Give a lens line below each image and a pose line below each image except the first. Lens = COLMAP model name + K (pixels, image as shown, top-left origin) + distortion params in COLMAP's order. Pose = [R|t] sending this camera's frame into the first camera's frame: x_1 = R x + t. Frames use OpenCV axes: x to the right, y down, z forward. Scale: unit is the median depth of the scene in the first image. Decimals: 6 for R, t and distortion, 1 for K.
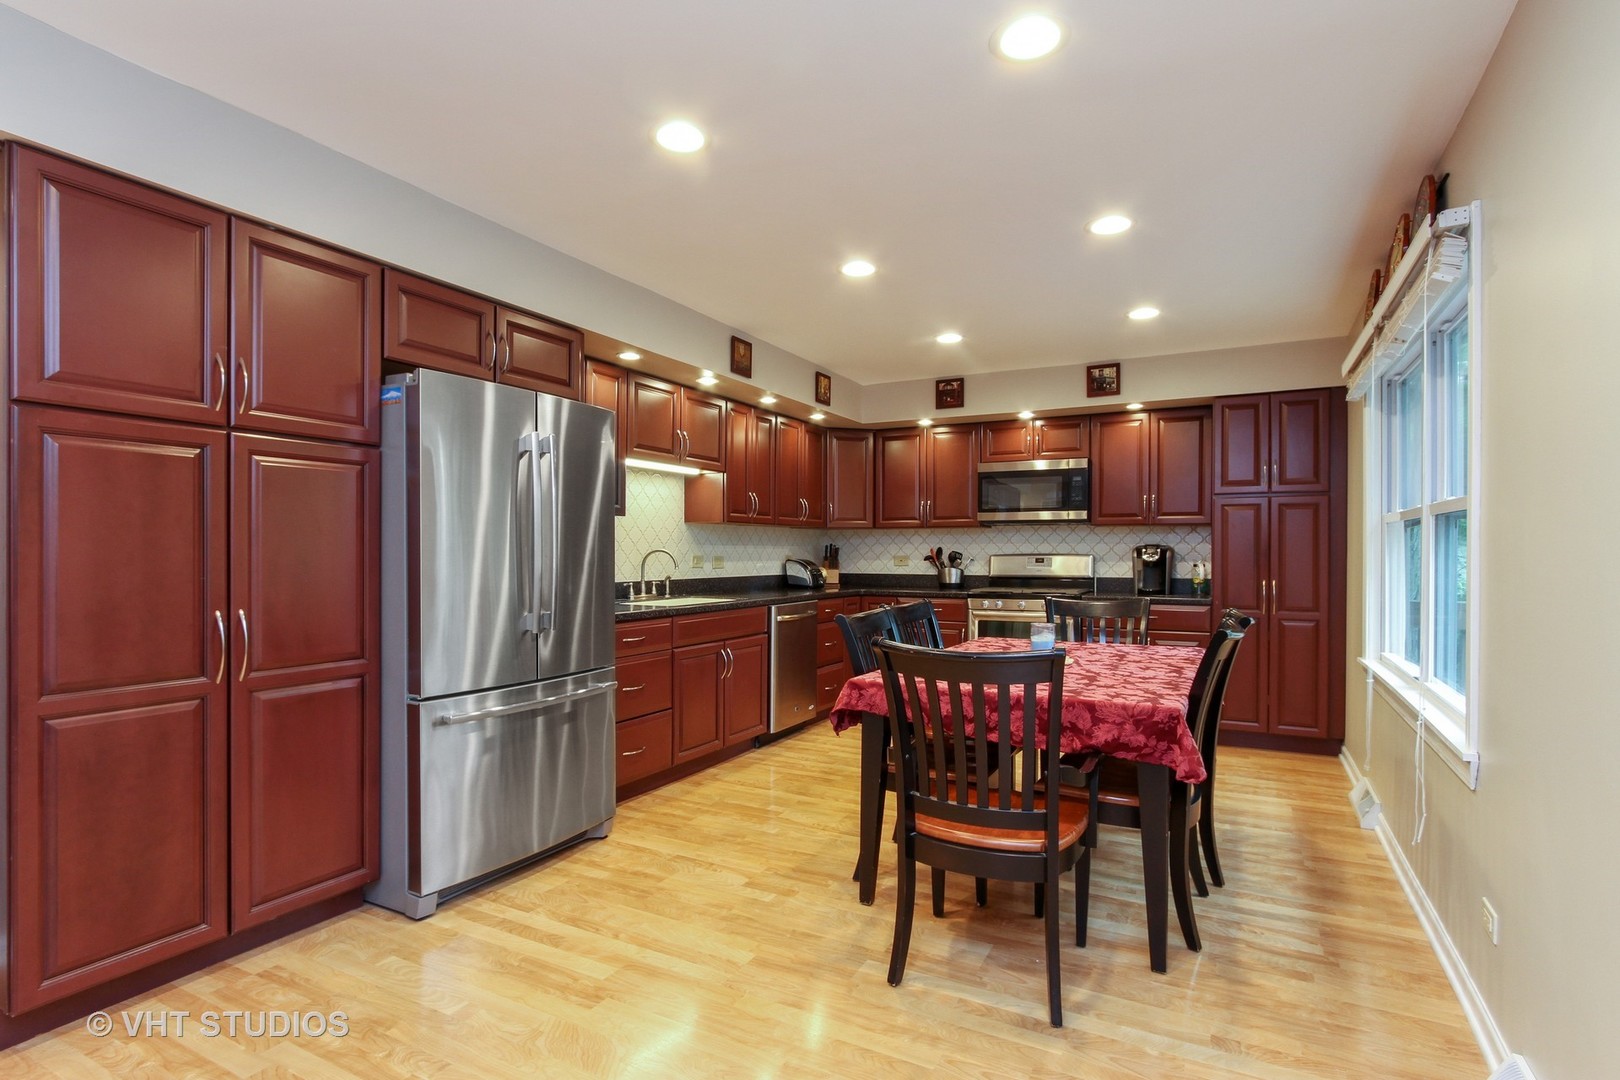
lens RADIAL K [[825.5, 0, 811.3], [0, 825.5, 547.4], [0, 0, 1]] dist [-0.002285, -0.000178]
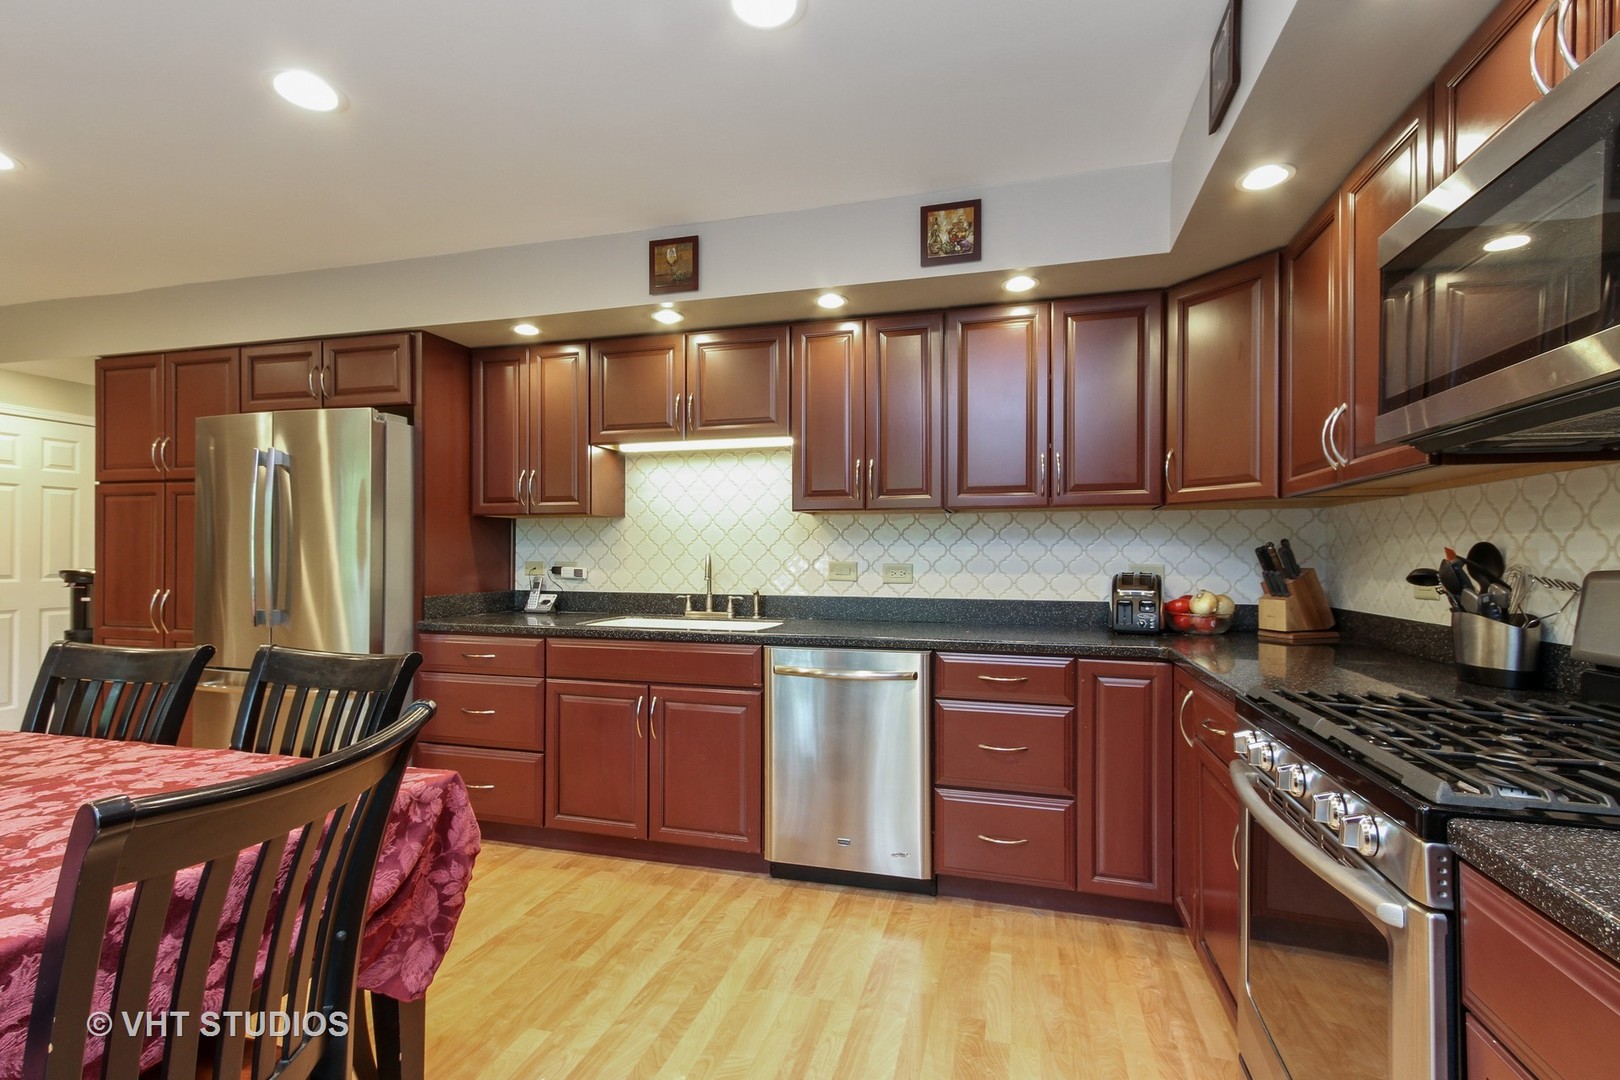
lens RADIAL K [[751.4, 0, 808.6], [0, 751.4, 545.4], [0, 0, 1]] dist [0.002287, 0.000261]
pose [[0.205593, -0.019045, -0.978452, 0.512867], [0.002185, 0.999817, -0.019001, 0.008360], [0.978635, 0.001769, 0.205597, 0.950041]]
